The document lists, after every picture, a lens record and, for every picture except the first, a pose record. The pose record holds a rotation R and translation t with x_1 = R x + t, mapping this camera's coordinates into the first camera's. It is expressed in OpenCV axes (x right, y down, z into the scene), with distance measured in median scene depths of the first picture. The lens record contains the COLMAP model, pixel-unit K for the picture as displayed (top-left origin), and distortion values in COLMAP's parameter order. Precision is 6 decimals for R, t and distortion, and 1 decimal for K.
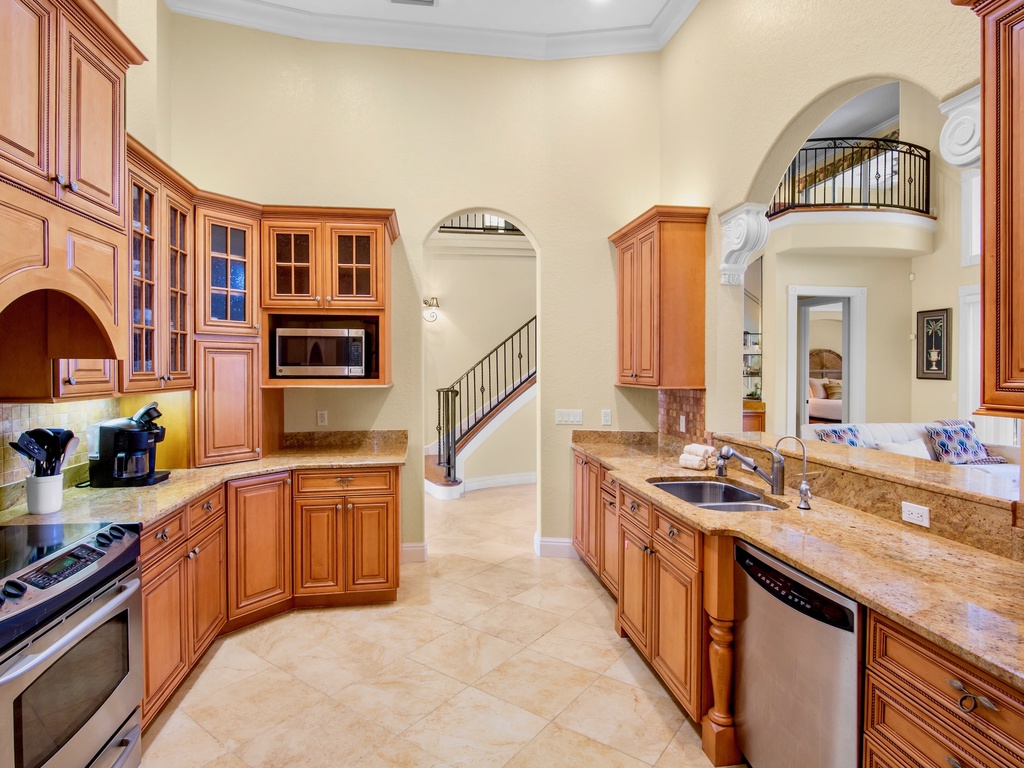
lens RADIAL K [[567.8, 0, 511.9], [0, 567.8, 378.6], [0, 0, 1]] dist [-0.010752, -0.002505]
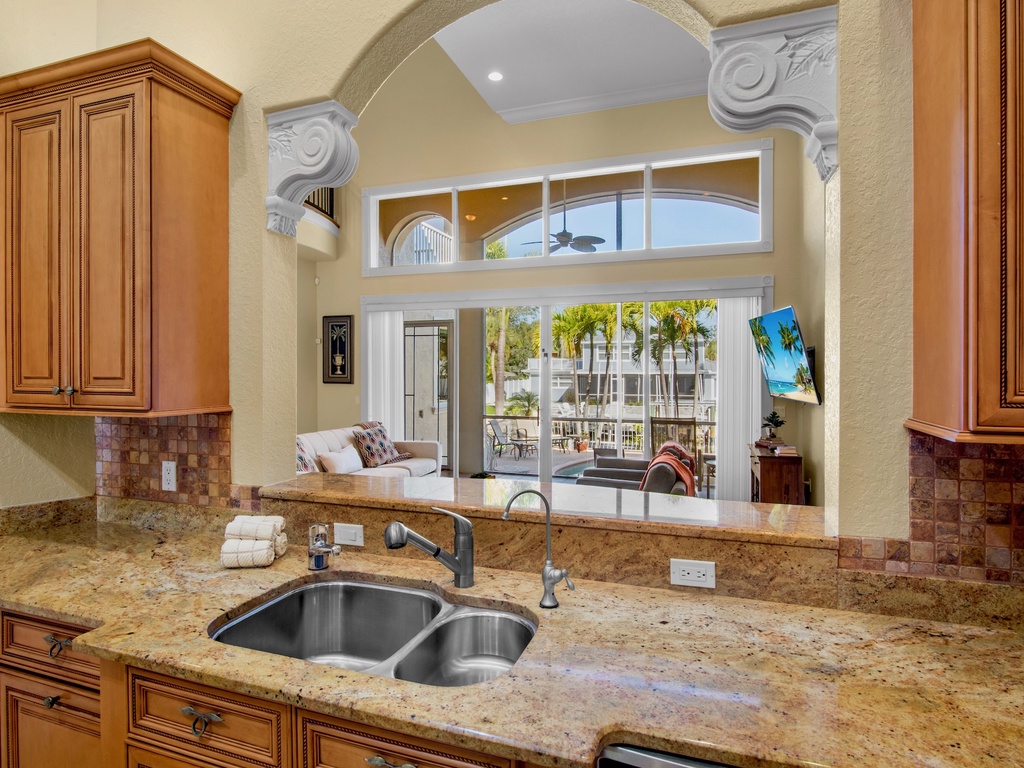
lens RADIAL K [[567.8, 0, 510.9], [0, 567.8, 377.0], [0, 0, 1]] dist [-0.010752, -0.002505]
pose [[0.472417, -0.009122, 0.881328, -0.025375], [0.017755, 0.999842, 0.000832, -0.011503], [-0.881197, 0.015255, 0.472504, 0.493491]]
